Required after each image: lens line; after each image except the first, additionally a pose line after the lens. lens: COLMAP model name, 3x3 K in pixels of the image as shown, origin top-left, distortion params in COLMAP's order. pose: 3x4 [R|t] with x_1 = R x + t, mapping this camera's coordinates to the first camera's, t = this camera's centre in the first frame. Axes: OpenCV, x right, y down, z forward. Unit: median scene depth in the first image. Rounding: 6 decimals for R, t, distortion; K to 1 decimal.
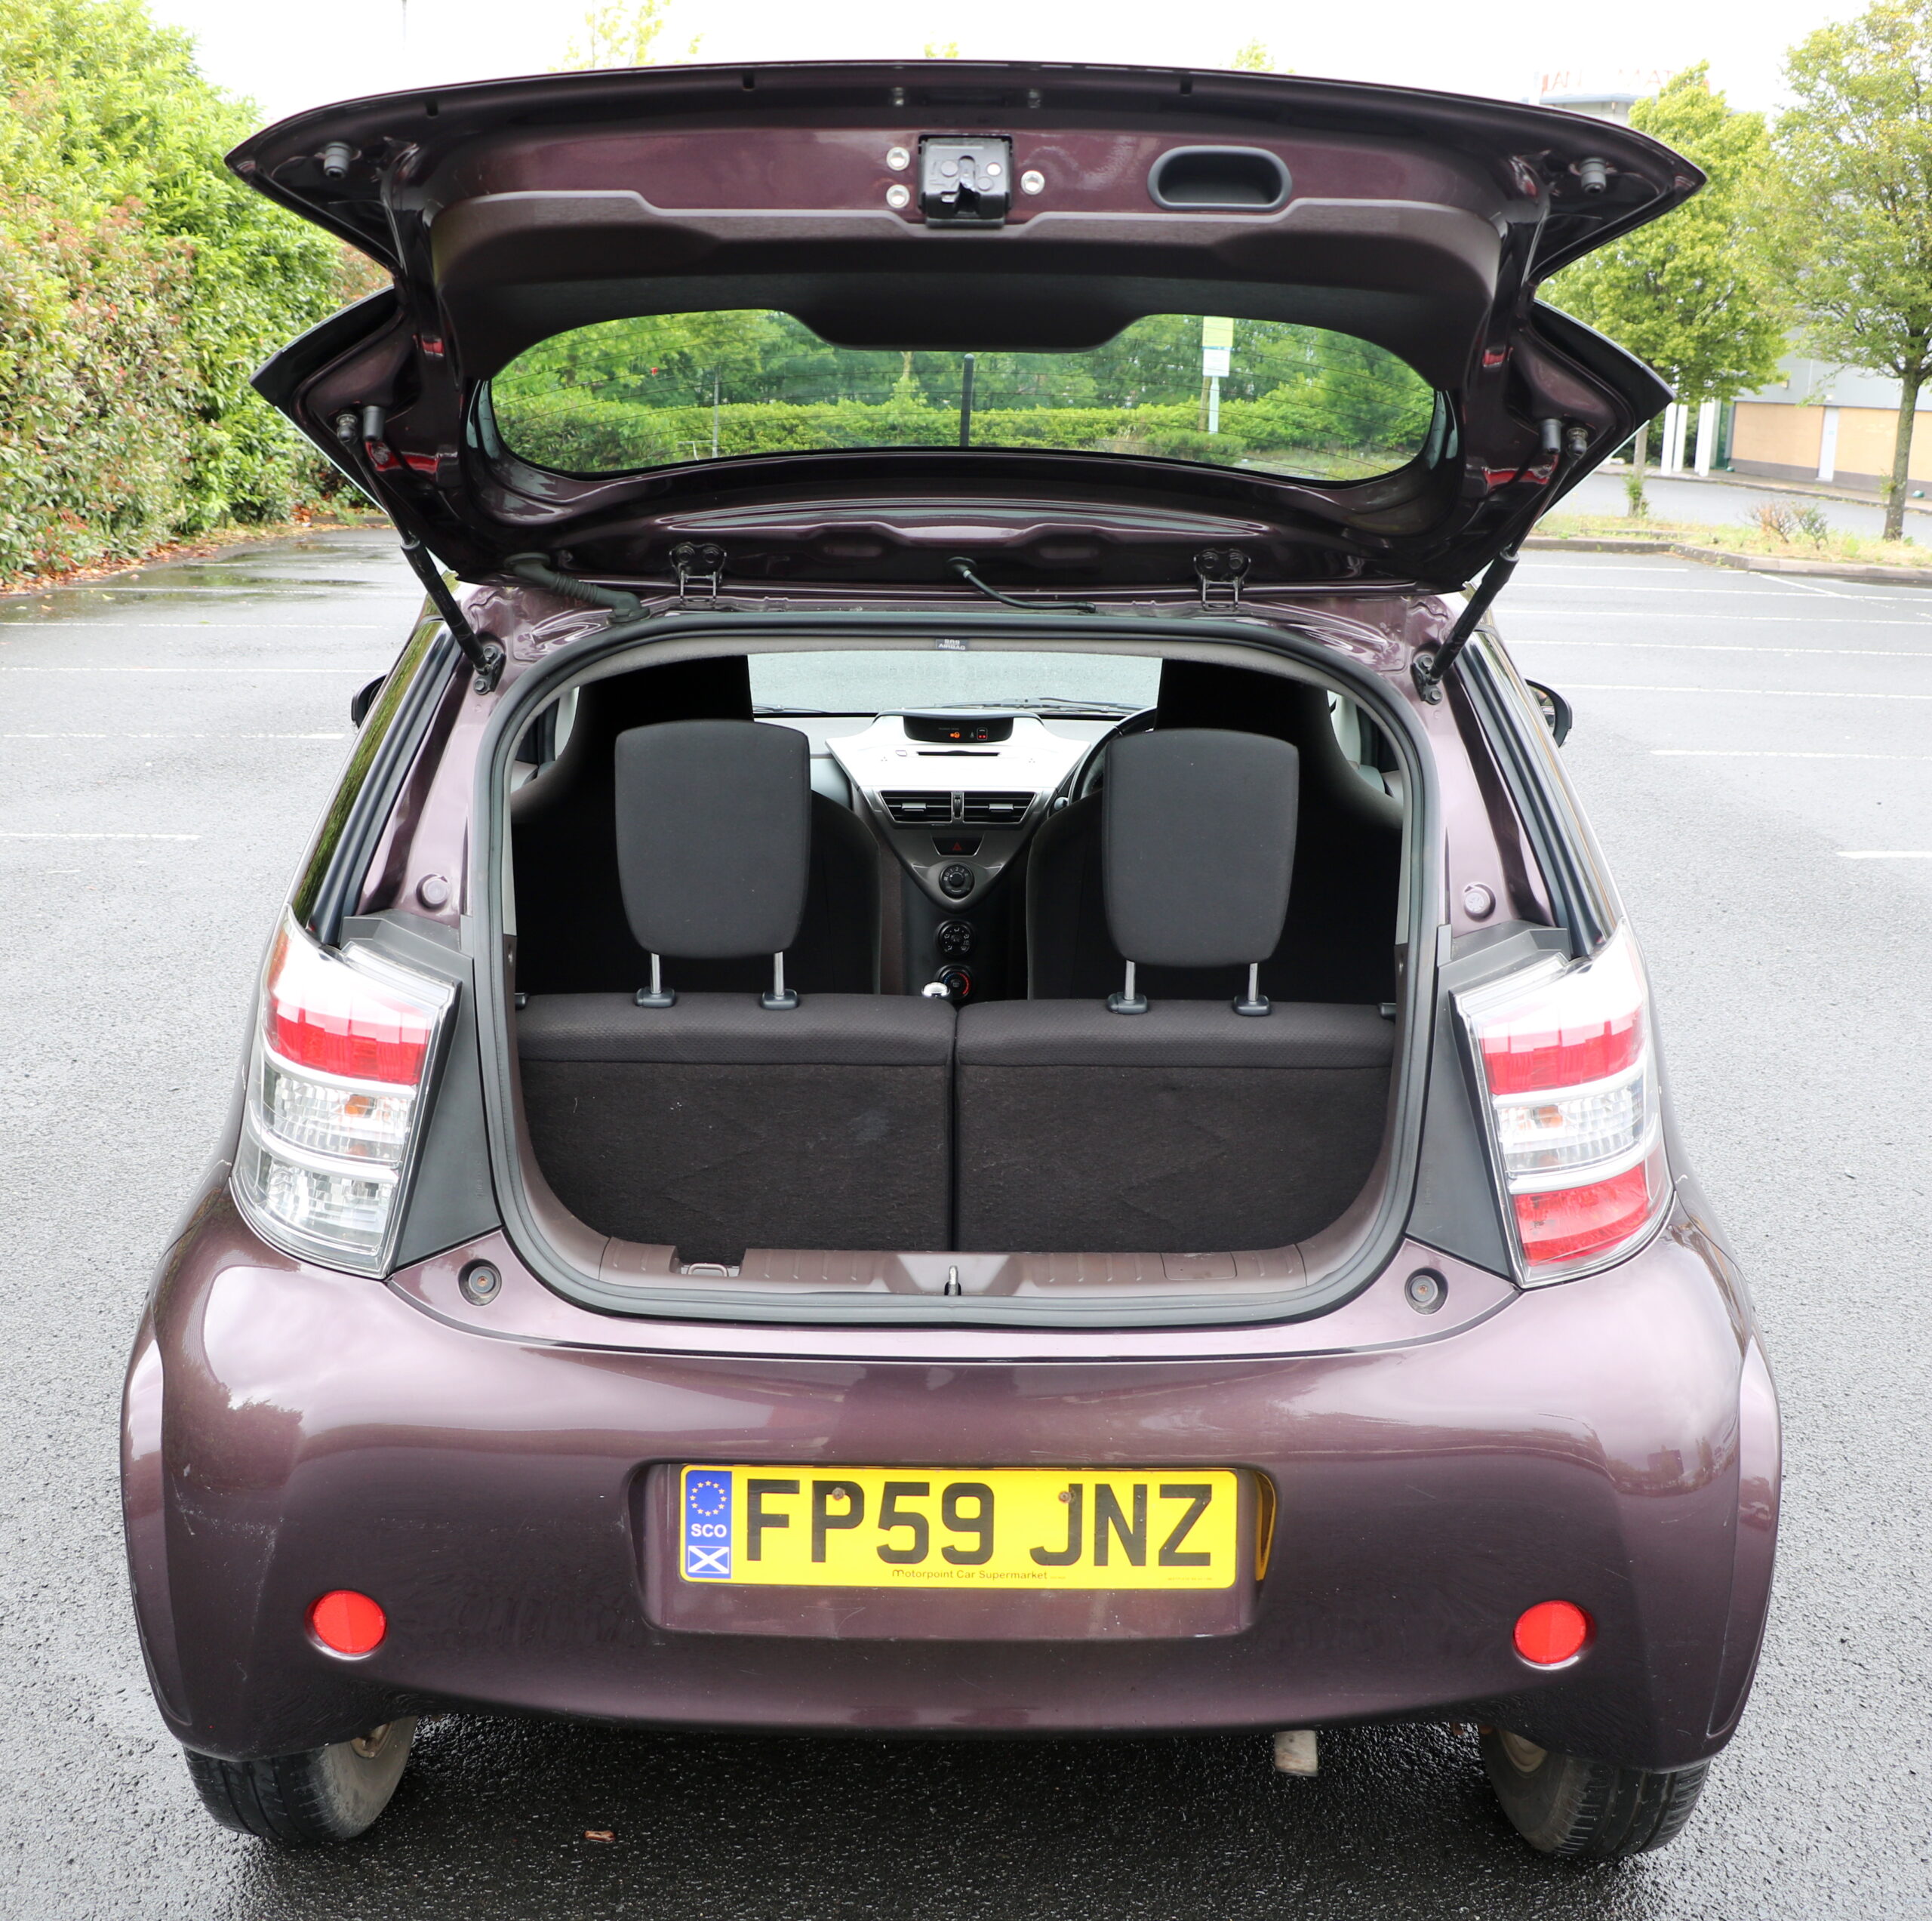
lens RADIAL K [[2001.2, 0, 970.5], [0, 2001.2, 901.9], [0, 0, 1]] dist [-0.125942, 0.025978]
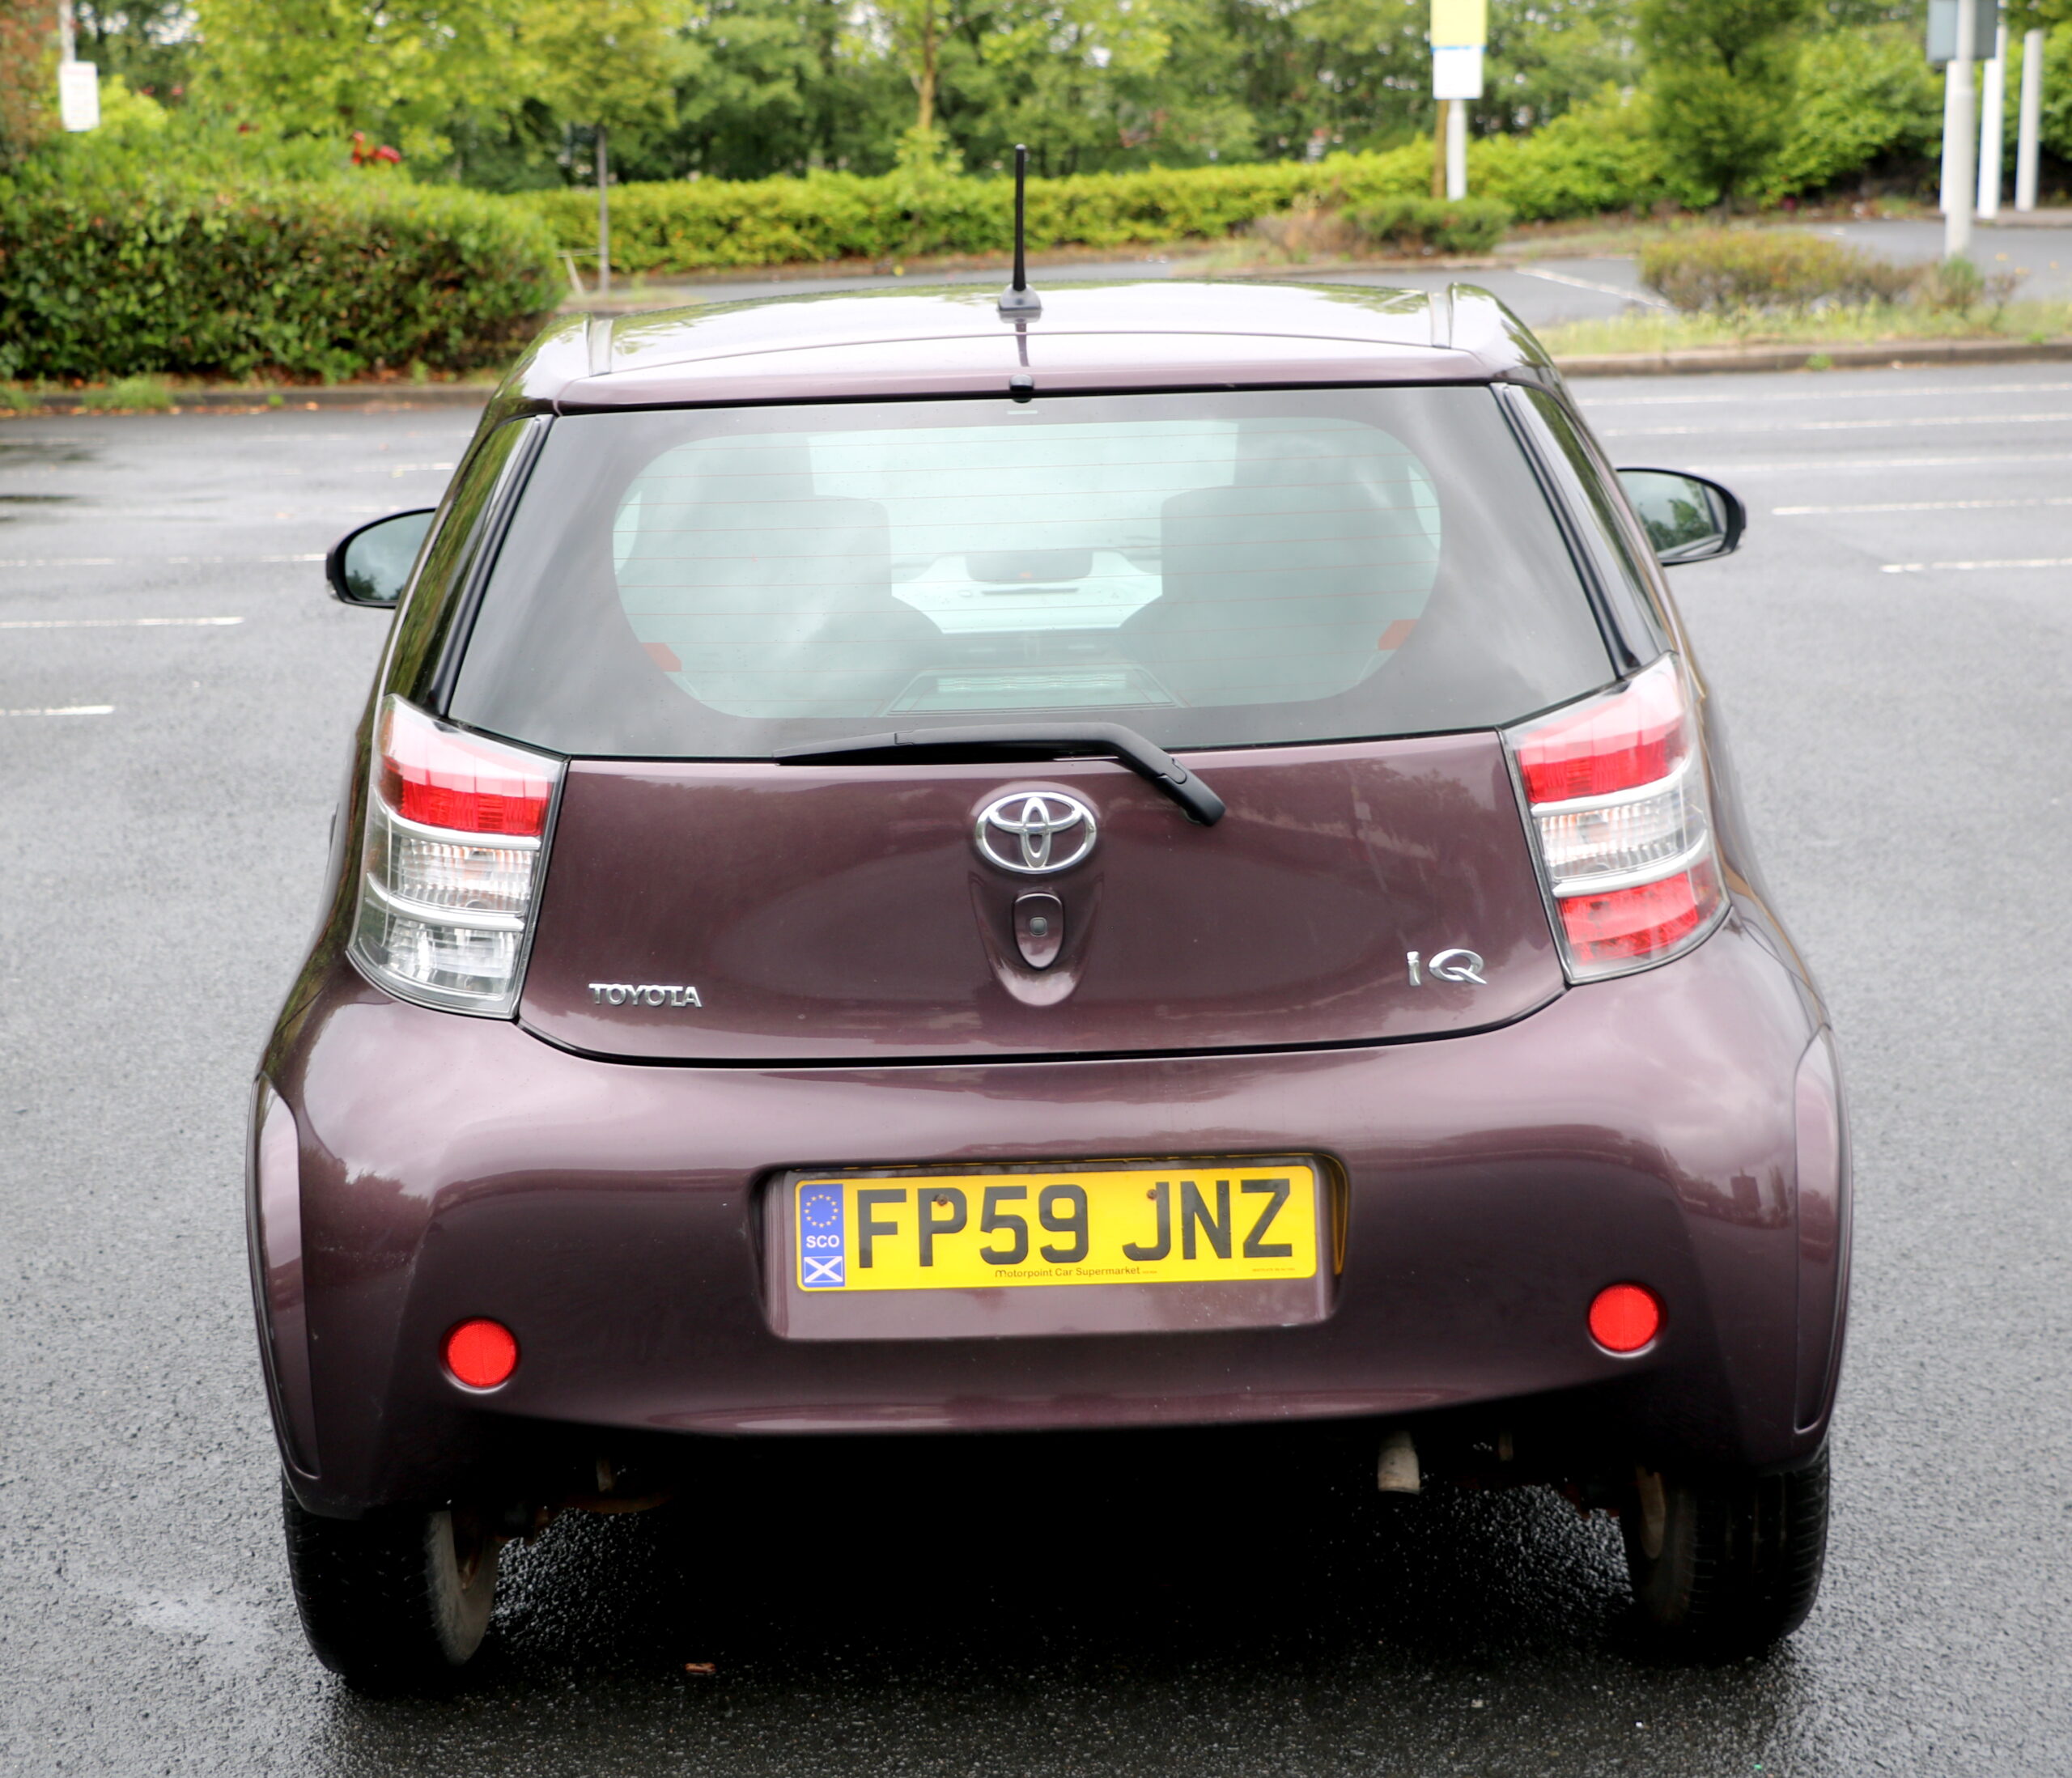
lens RADIAL K [[4136.3, 0, 1039.7], [0, 4136.3, 1013.9], [0, 0, 1]] dist [0.053115, 0.757292]
pose [[0.999021, -0.043225, -0.009465, 0.002522], [0.042785, 0.998176, -0.042586, 0.063110], [0.011288, 0.042139, 0.999048, -0.267125]]
